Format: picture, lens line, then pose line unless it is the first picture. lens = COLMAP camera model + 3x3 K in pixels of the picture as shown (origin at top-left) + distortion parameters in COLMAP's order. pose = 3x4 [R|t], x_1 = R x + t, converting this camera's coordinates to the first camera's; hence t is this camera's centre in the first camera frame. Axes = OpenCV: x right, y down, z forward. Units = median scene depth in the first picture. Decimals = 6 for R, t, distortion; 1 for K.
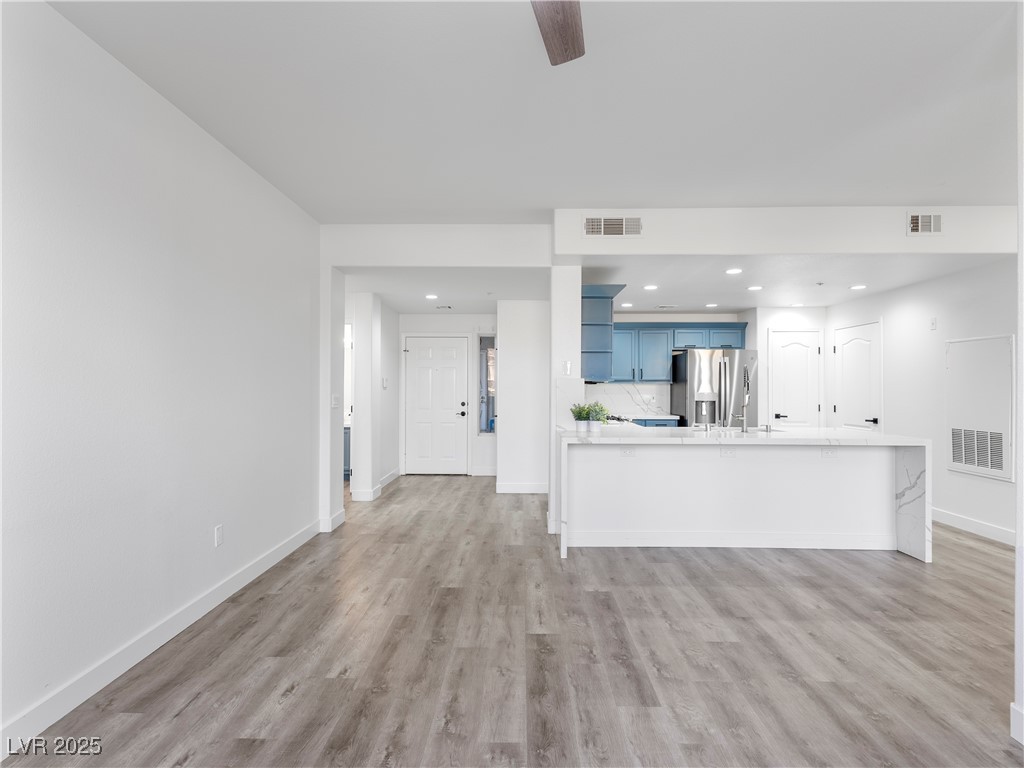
lens RADIAL K [[551.1, 0, 507.2], [0, 551.1, 385.2], [0, 0, 1]] dist [0.003660, 0.002069]
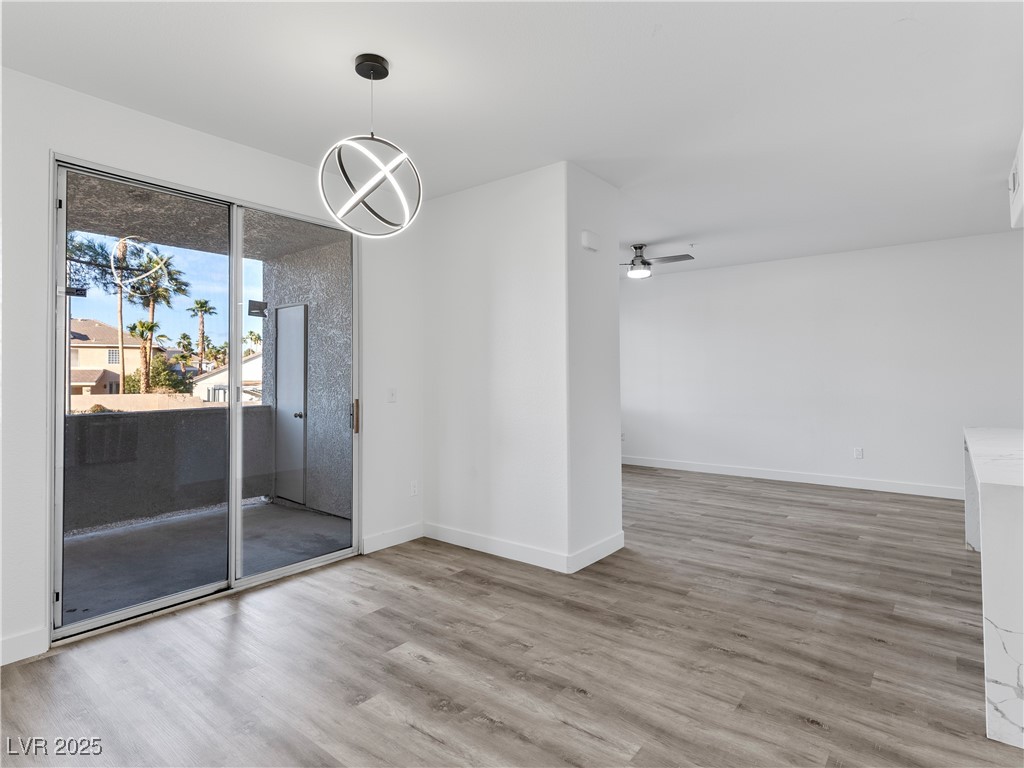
lens RADIAL K [[551.1, 0, 514.4], [0, 551.1, 359.8], [0, 0, 1]] dist [0.003660, 0.002069]
pose [[-0.601475, -0.025692, -0.798478, 1.328936], [0.002440, 0.999419, -0.033996, 0.005666], [0.798888, -0.022396, -0.601063, 0.912027]]
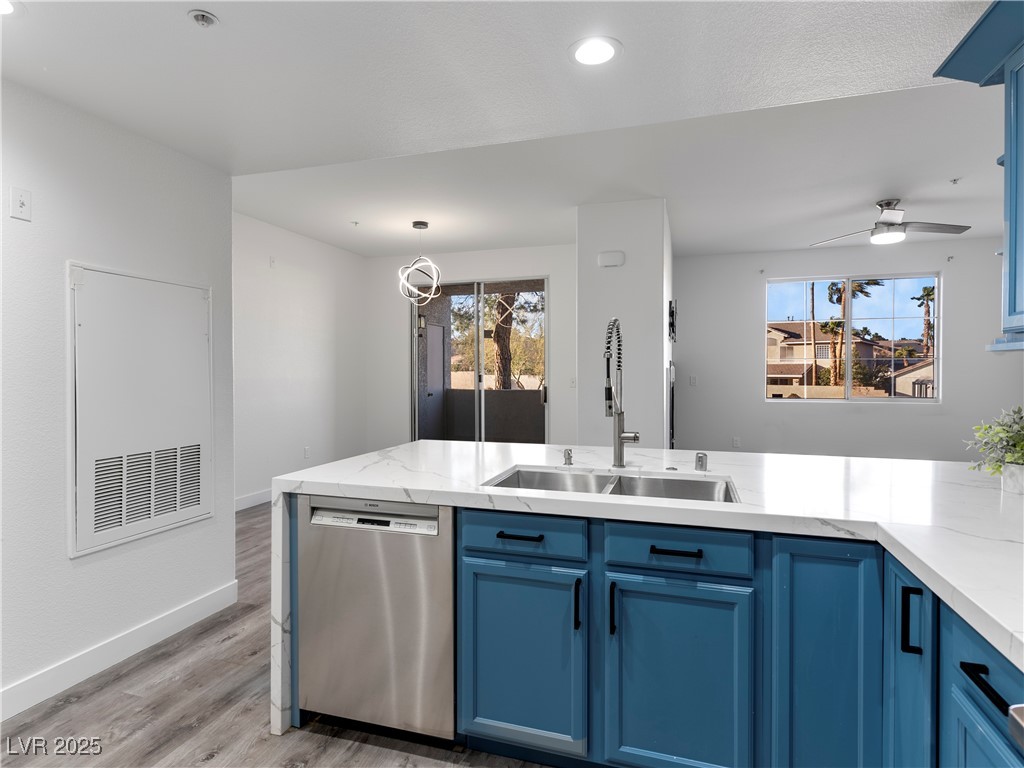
lens RADIAL K [[551.1, 0, 507.6], [0, 551.1, 376.7], [0, 0, 1]] dist [0.003660, 0.002069]
pose [[-0.957622, -0.007875, 0.287921, 0.417158], [-0.005139, 0.999934, 0.010257, 0.005173], [-0.287982, 0.008342, -0.957599, 1.583168]]
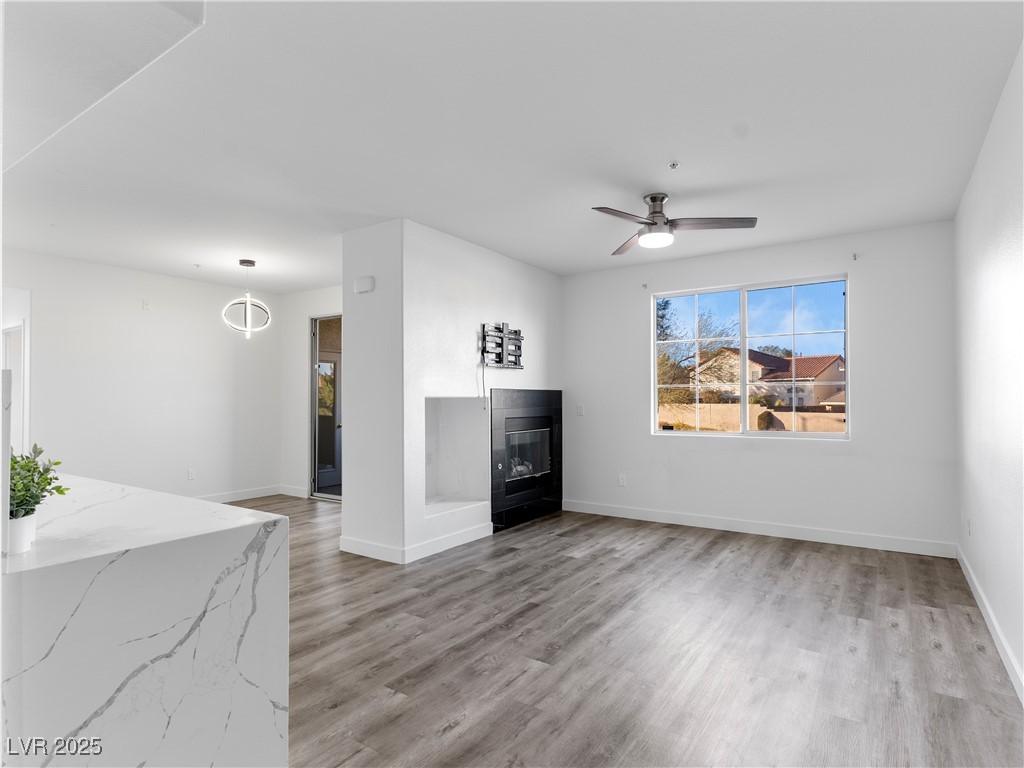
lens RADIAL K [[551.1, 0, 511.7], [0, 551.1, 393.4], [0, 0, 1]] dist [0.003660, 0.002069]
pose [[-0.841206, 0.004675, 0.540695, -0.273853], [-0.001202, 0.999944, -0.010516, 0.000966], [-0.540714, -0.009496, -0.841153, 1.211918]]
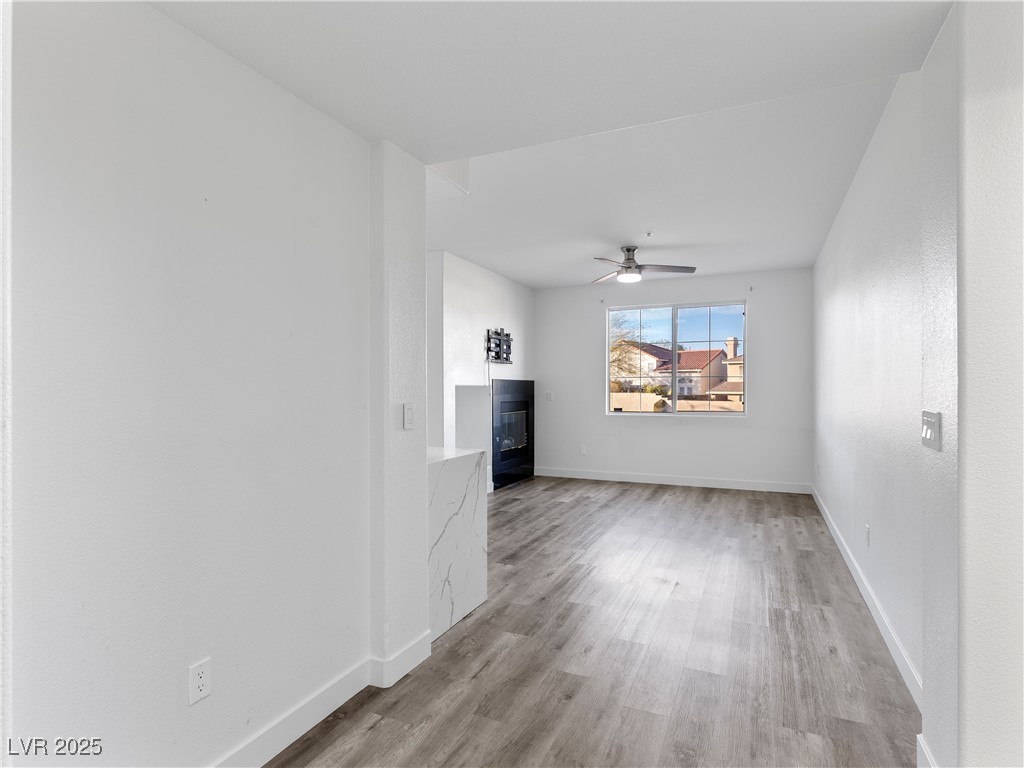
lens RADIAL K [[551.1, 0, 505.7], [0, 551.1, 392.2], [0, 0, 1]] dist [0.003660, 0.002069]
pose [[-0.919288, -0.006426, 0.393533, -0.232496], [-0.004101, 0.999969, 0.006748, 0.004156], [-0.393564, 0.004589, -0.919286, 1.648769]]
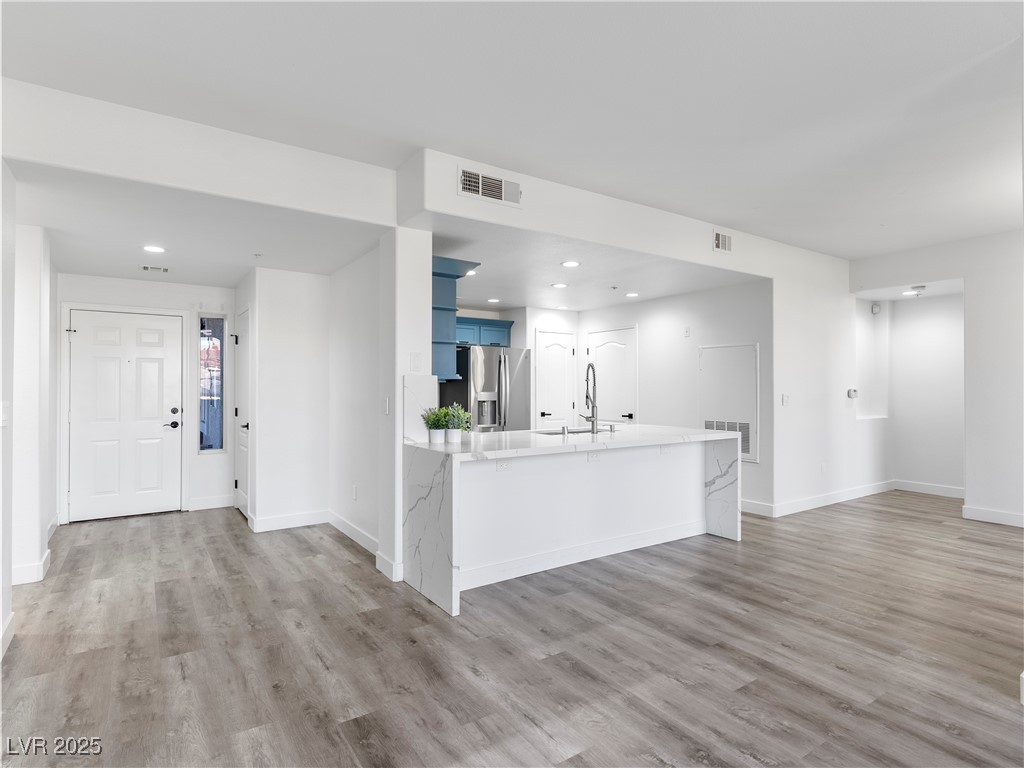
lens RADIAL K [[551.1, 0, 511.4], [0, 551.1, 381.1], [0, 0, 1]] dist [0.003660, 0.002069]
pose [[0.814740, 0.003811, 0.579813, -0.257115], [-0.000216, 0.999980, -0.006269, 0.001234], [-0.579826, 0.004983, 0.814725, 0.329942]]
